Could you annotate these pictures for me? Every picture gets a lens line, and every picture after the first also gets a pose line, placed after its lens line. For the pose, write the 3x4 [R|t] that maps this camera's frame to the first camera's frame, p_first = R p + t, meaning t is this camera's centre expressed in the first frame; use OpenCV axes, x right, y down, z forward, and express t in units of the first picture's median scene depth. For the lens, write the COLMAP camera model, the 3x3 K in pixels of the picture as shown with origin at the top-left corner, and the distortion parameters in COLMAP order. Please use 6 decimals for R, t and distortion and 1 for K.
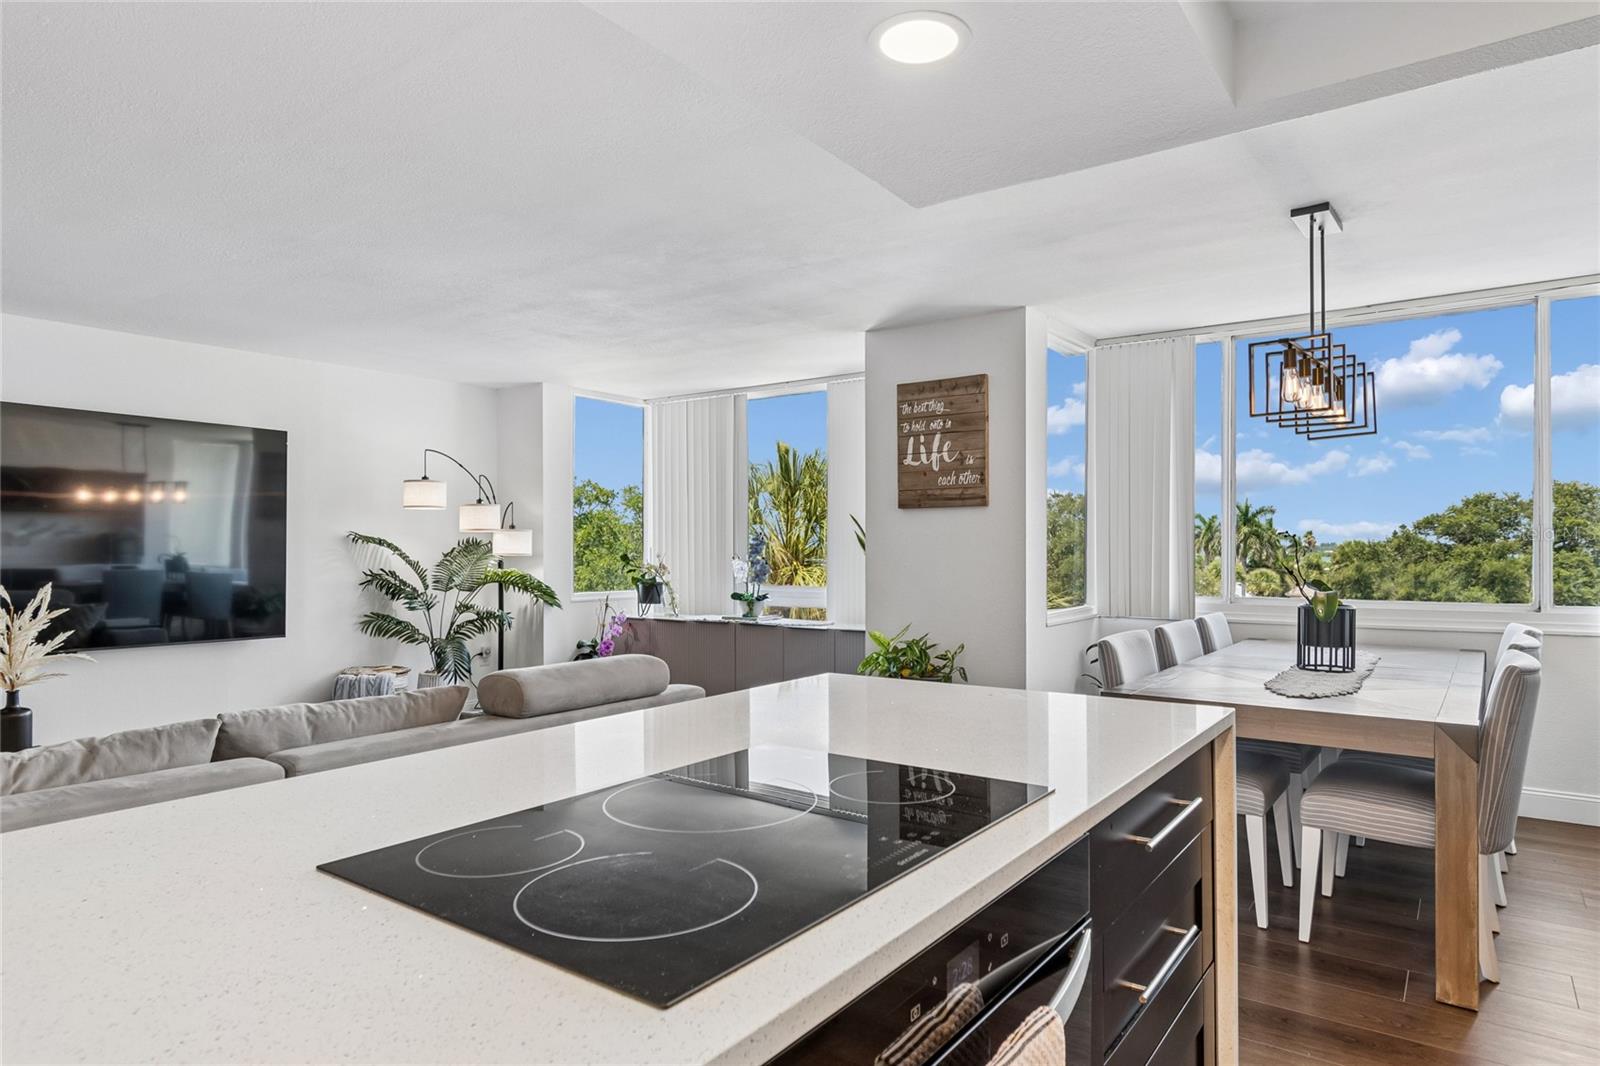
lens RADIAL K [[931.2, 0, 814.7], [0, 931.2, 559.1], [0, 0, 1]] dist [0.003362, 0.000107]
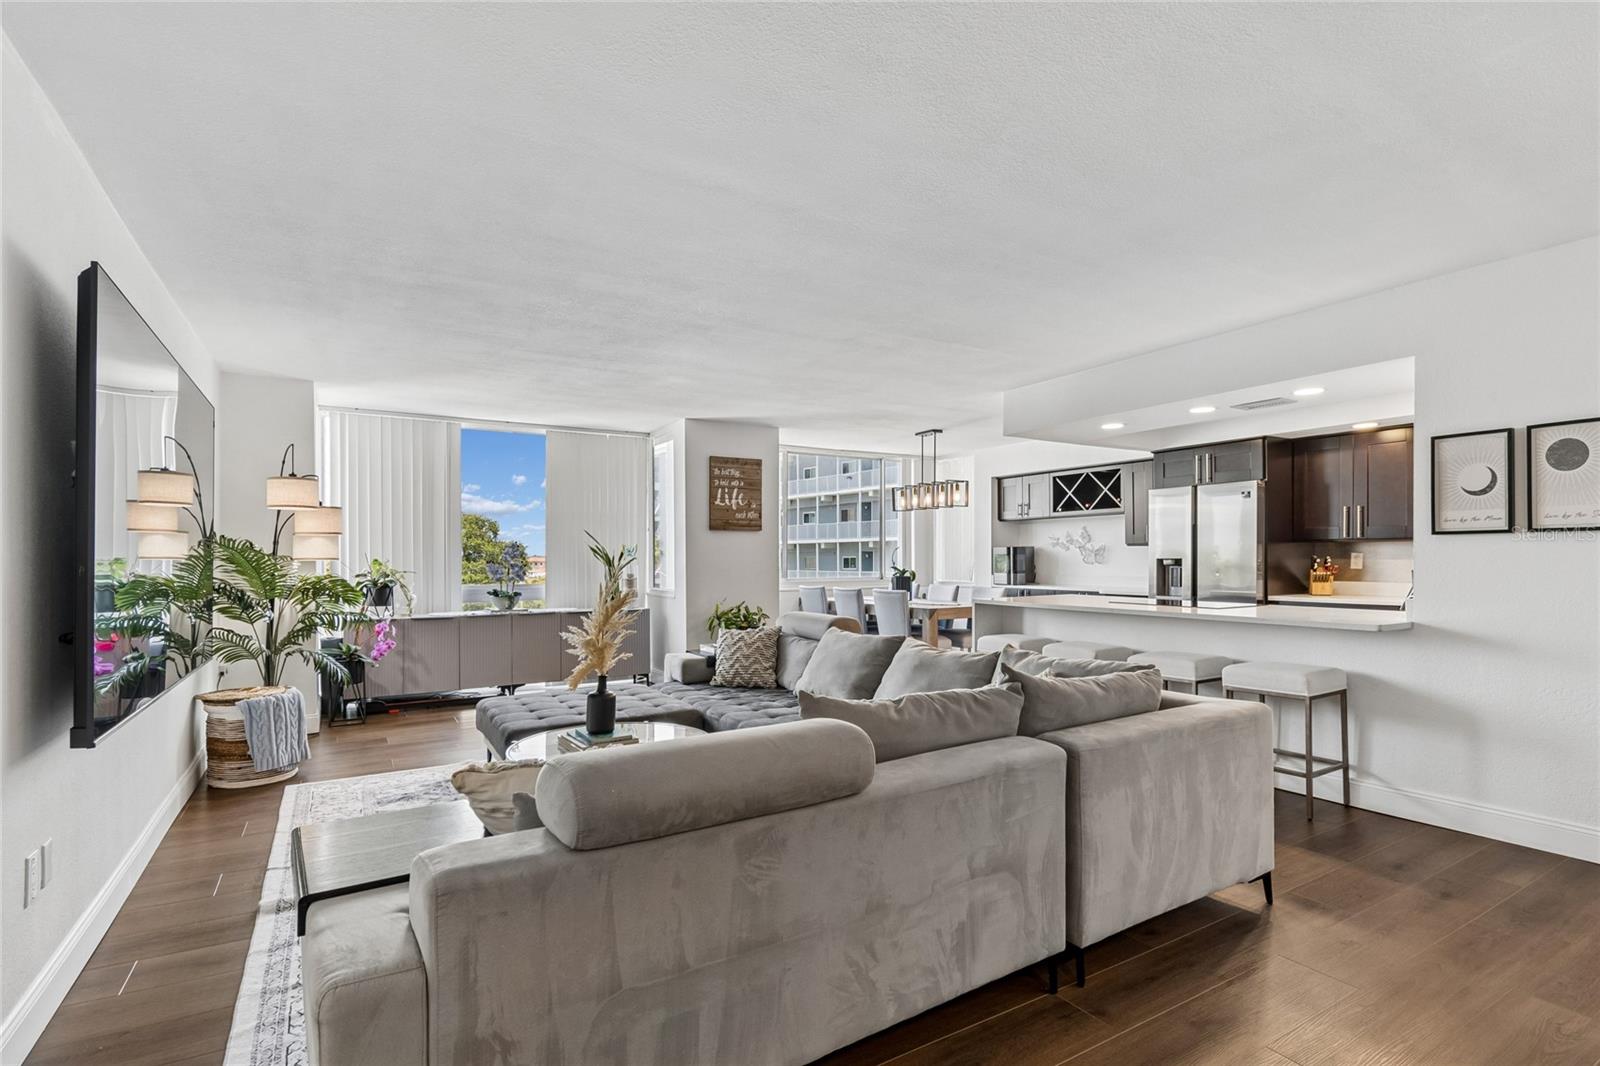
lens RADIAL K [[777.1, 0, 812.4], [0, 777.1, 560.4], [0, 0, 1]] dist [0.000390, -0.000301]
pose [[0.395893, -0.003658, 0.918289, -1.153475], [0.010818, 0.999941, -0.000681, 0.003540], [-0.918233, 0.010203, 0.395910, 0.287318]]
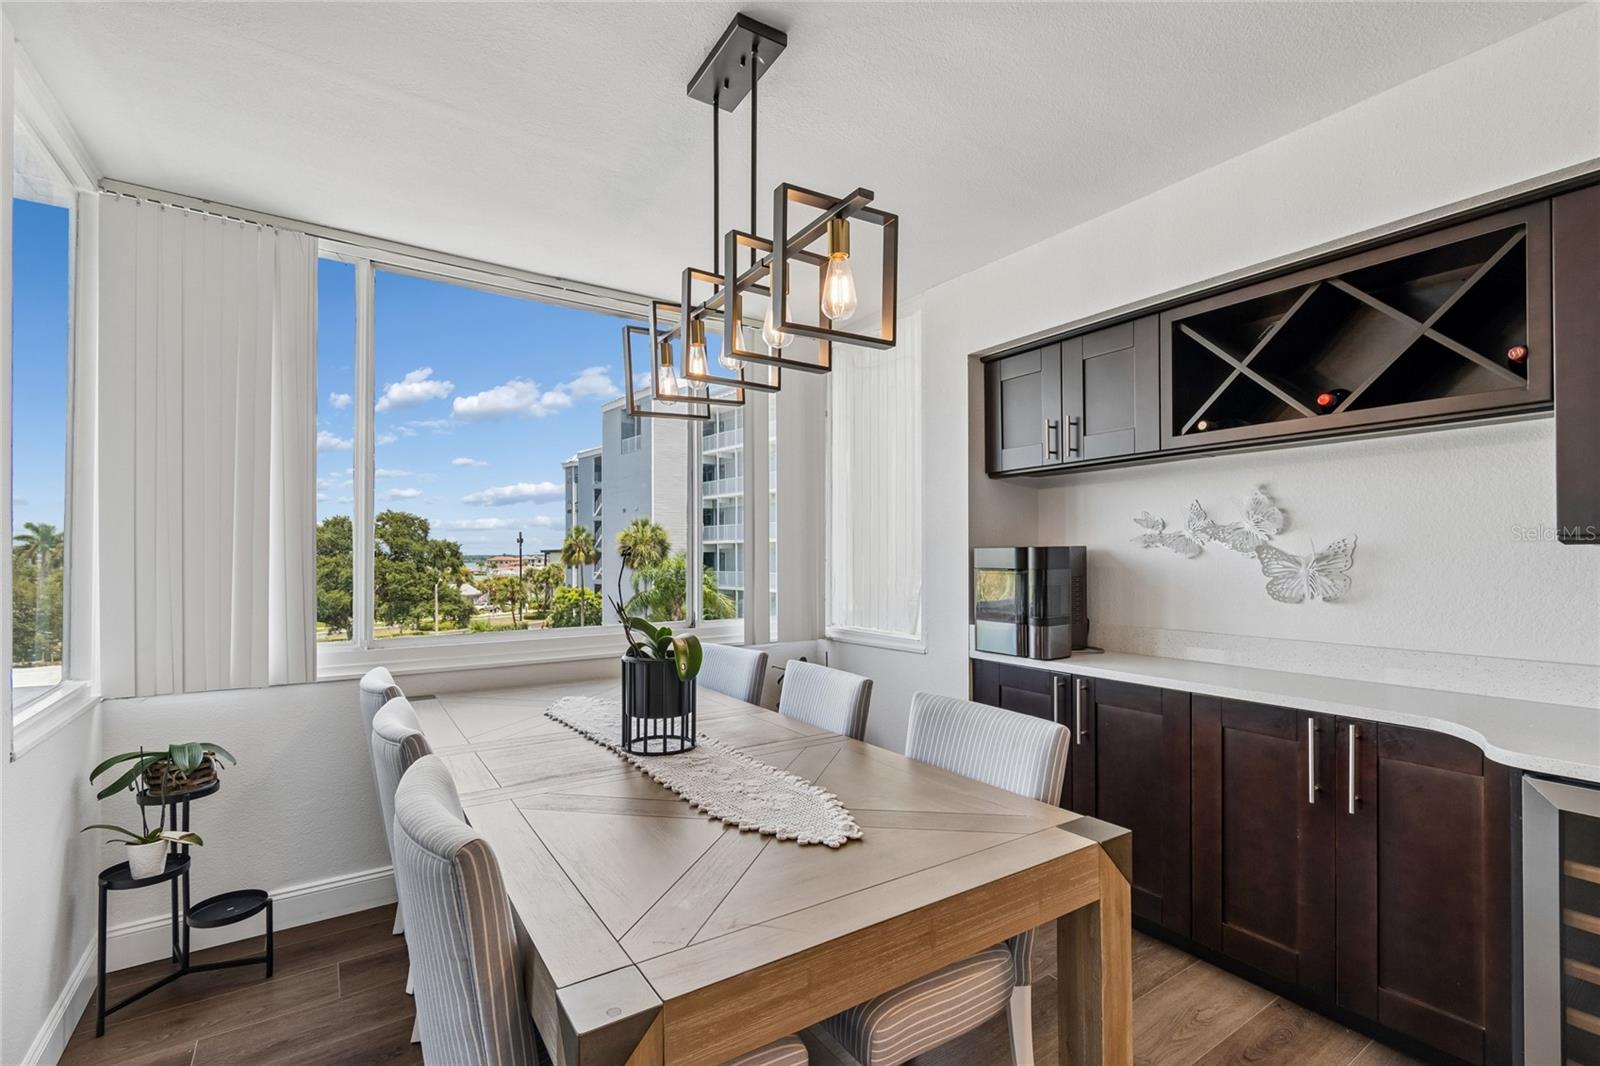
lens RADIAL K [[717.3, 0, 813.1], [0, 717.3, 544.9], [0, 0, 1]] dist [0.004038, 0.000326]
pose [[0.343874, 0.014789, 0.938899, 0.062194], [0.010816, 0.999747, -0.019709, -0.015664], [-0.938954, 0.016933, 0.343627, 0.536493]]
